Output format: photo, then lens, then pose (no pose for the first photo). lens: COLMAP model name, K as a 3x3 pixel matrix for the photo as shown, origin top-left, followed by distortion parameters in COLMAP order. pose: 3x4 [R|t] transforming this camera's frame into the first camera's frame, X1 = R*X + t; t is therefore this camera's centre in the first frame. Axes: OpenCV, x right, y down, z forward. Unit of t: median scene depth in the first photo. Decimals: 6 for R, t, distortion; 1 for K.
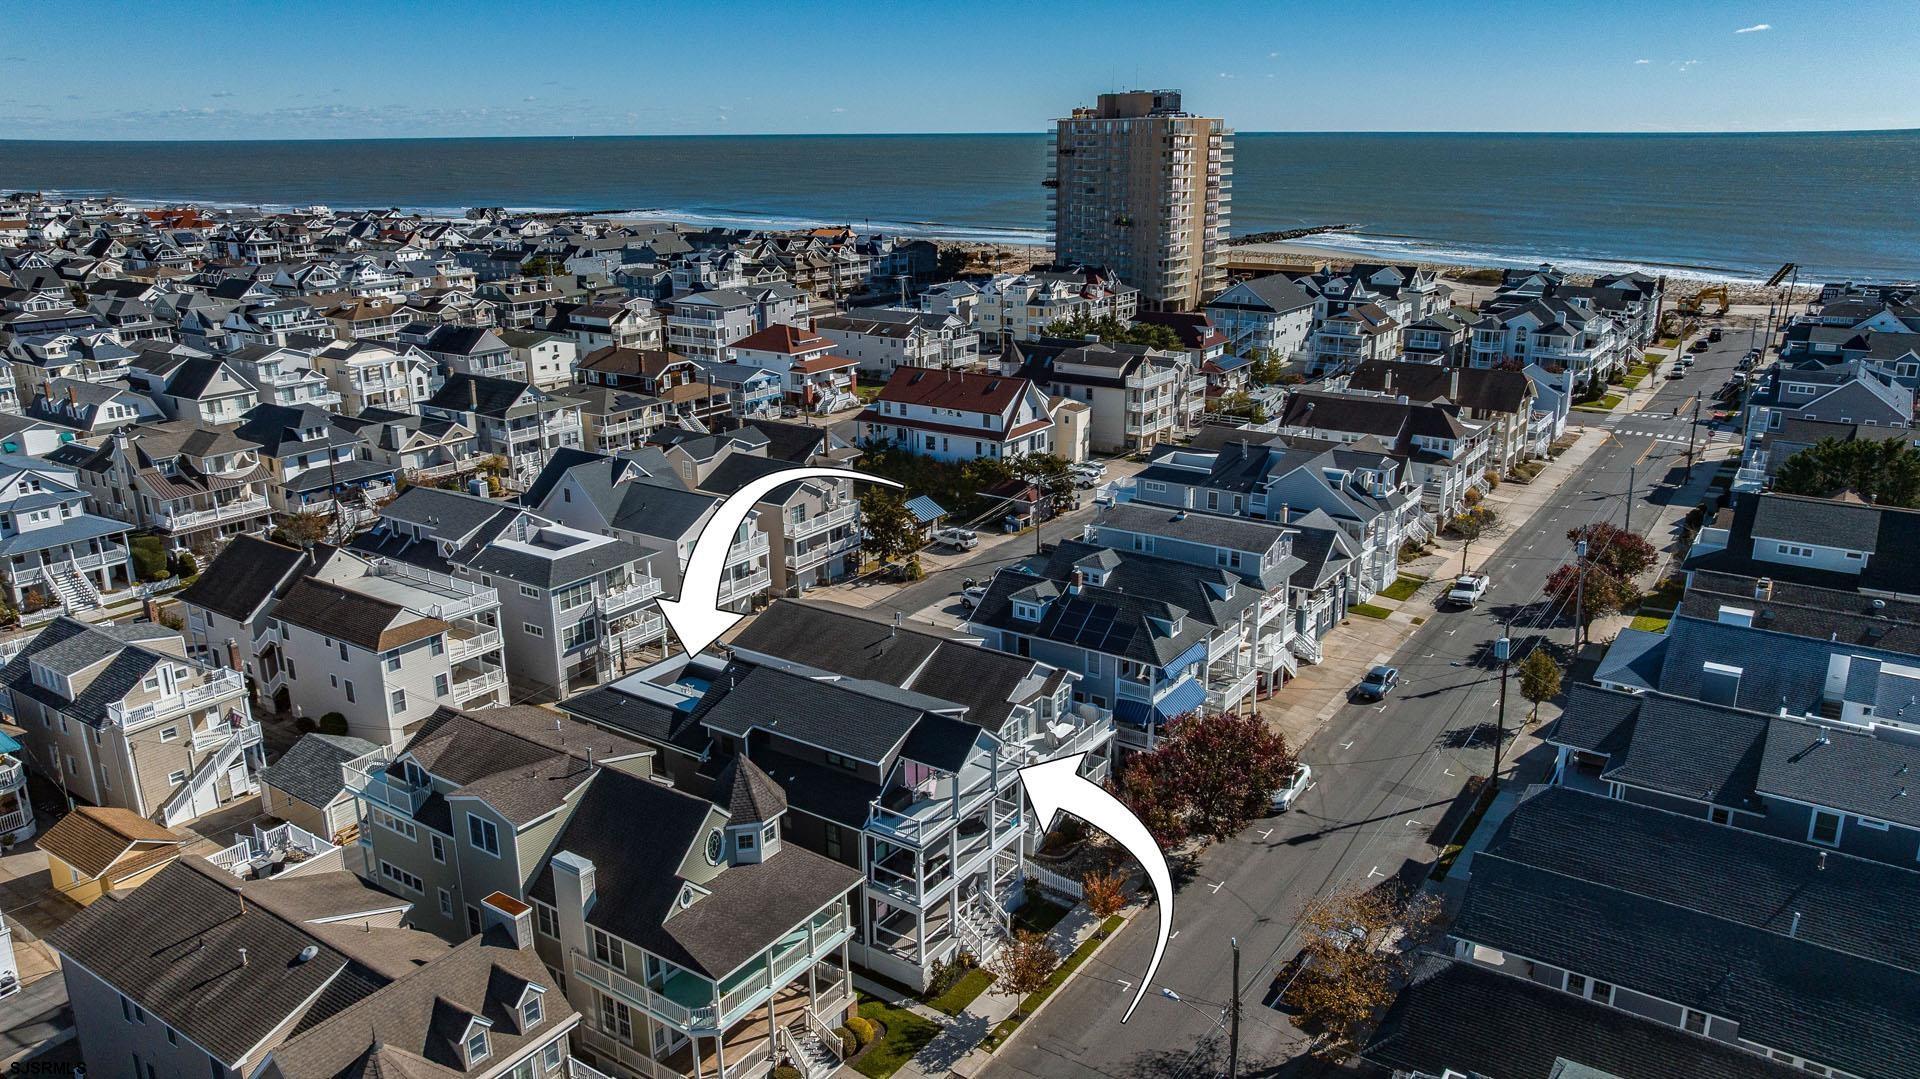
lens RADIAL K [[1340.1, 0, 966.2], [0, 1340.1, 590.1], [0, 0, 1]] dist [-0.005758, -0.001515]
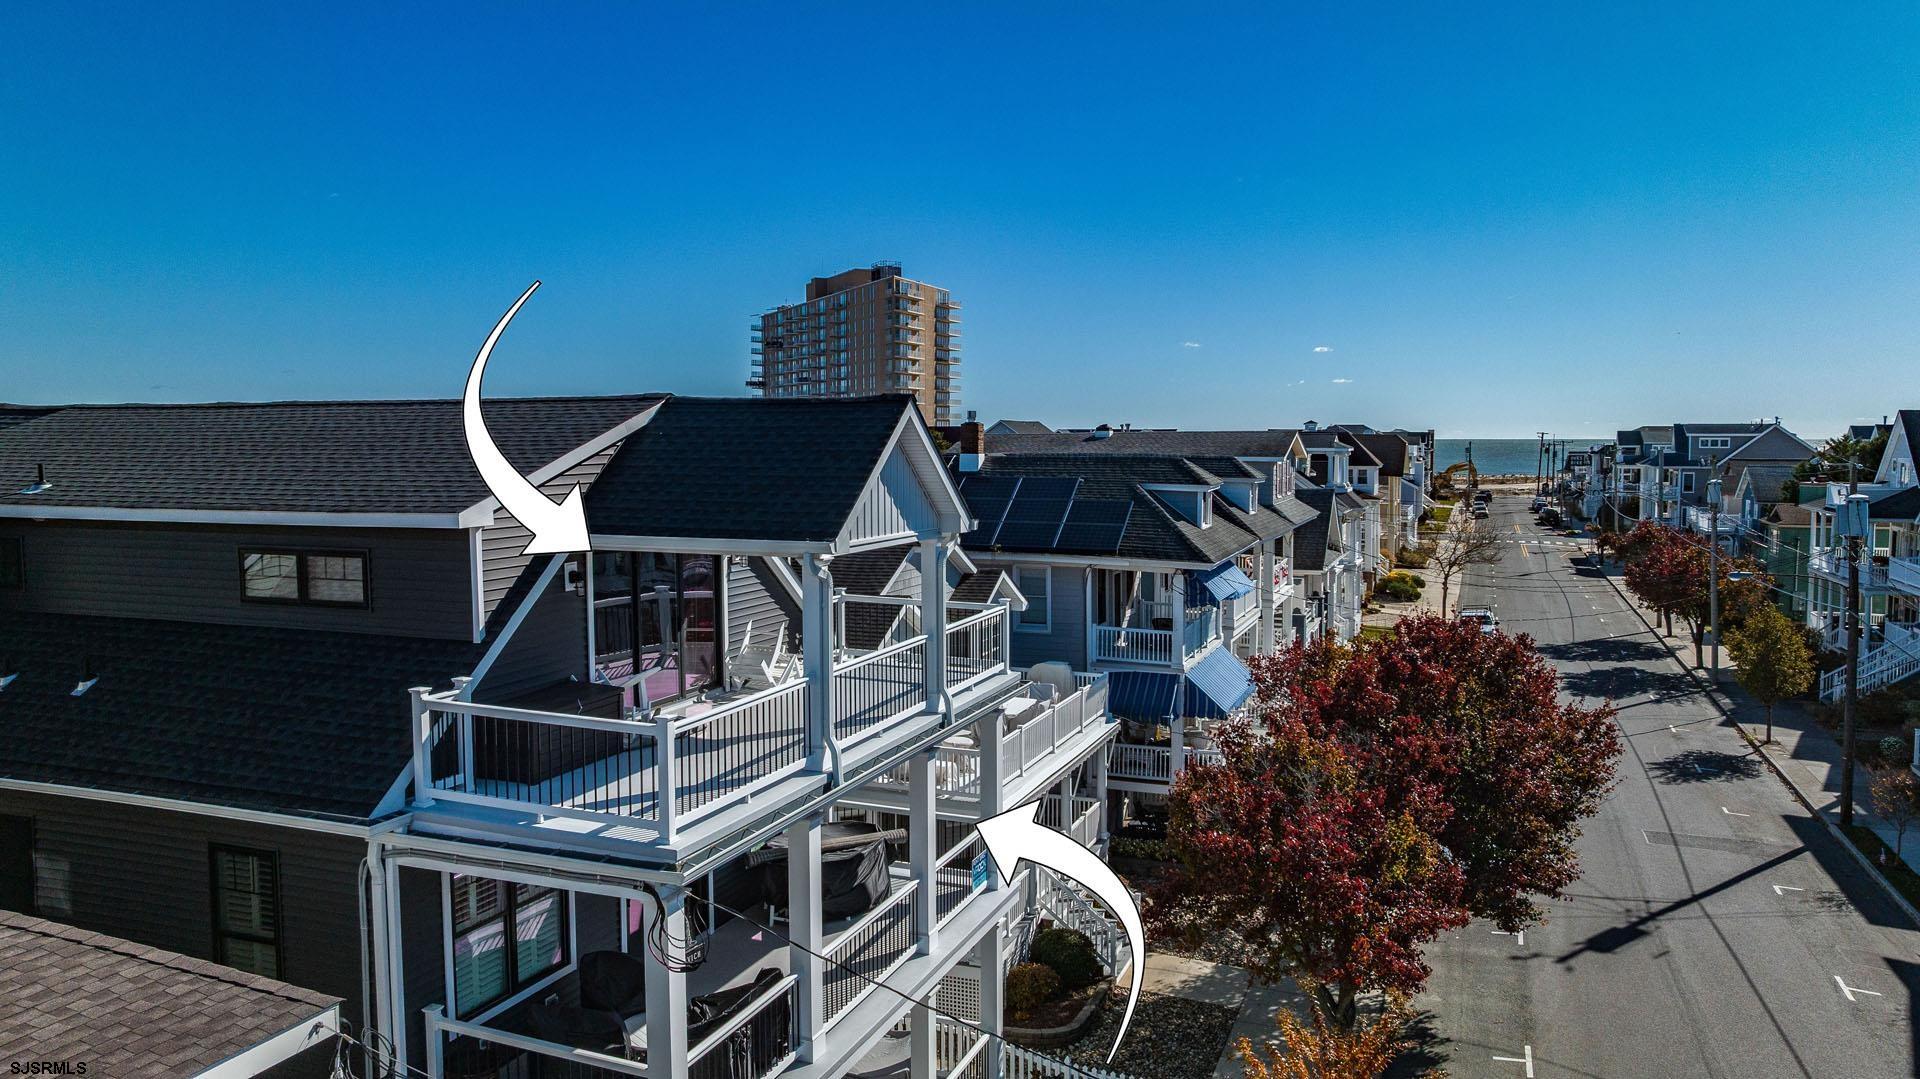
lens RADIAL K [[1358.7, 0, 965.7], [0, 1358.7, 540.1], [0, 0, 1]] dist [-0.029580, 0.024921]
pose [[0.974083, -0.019605, 0.225341, -0.023254], [0.077906, 0.964360, -0.252864, 0.128758], [-0.212352, 0.263866, 0.940894, 0.511331]]
